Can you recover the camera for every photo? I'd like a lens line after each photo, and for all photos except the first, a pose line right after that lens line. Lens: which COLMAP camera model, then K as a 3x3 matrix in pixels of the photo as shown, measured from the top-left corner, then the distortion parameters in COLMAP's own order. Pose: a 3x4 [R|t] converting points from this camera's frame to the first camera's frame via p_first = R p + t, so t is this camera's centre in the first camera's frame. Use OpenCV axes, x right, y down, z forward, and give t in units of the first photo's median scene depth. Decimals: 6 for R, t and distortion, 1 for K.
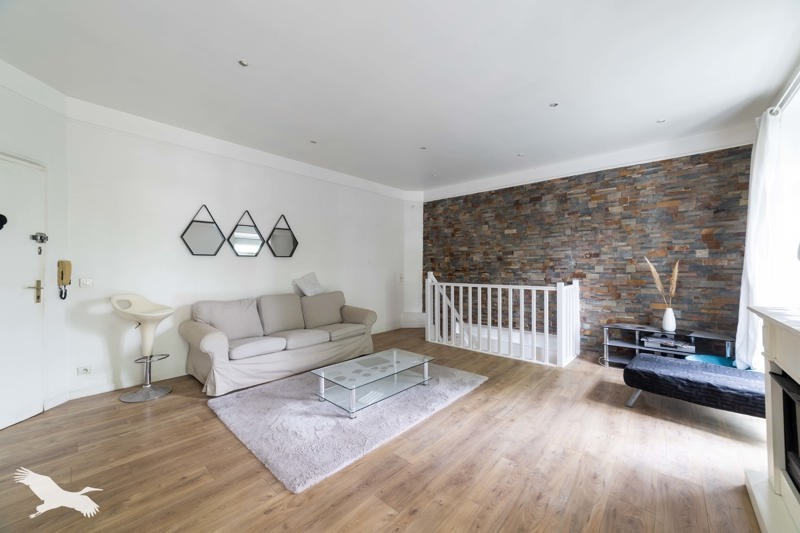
lens RADIAL K [[302.1, 0, 399.5], [0, 302.1, 265.4], [0, 0, 1]] dist [-0.024270, 0.009215]
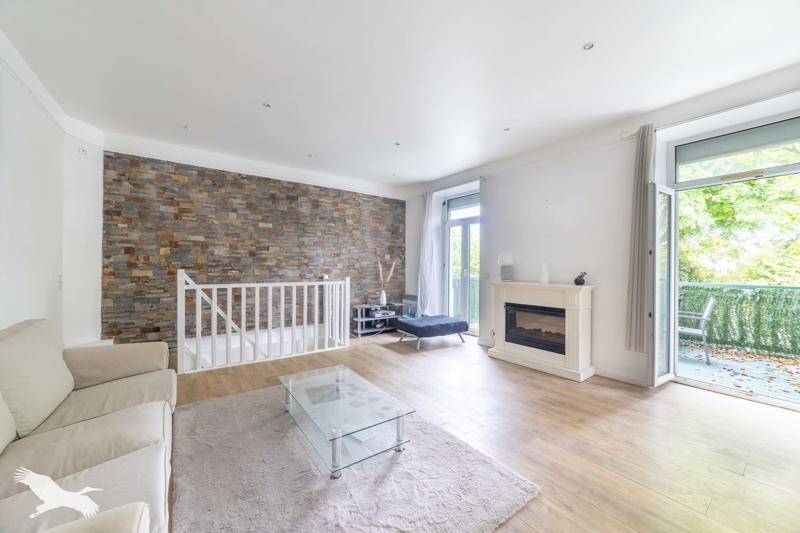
lens RADIAL K [[302.1, 0, 399.5], [0, 302.1, 265.4], [0, 0, 1]] dist [-0.024270, 0.009215]
pose [[0.203233, 0.001149, 0.979130, -0.489612], [-0.016373, 0.999863, 0.002226, 0.002684], [-0.978993, -0.016484, 0.203224, 0.433330]]
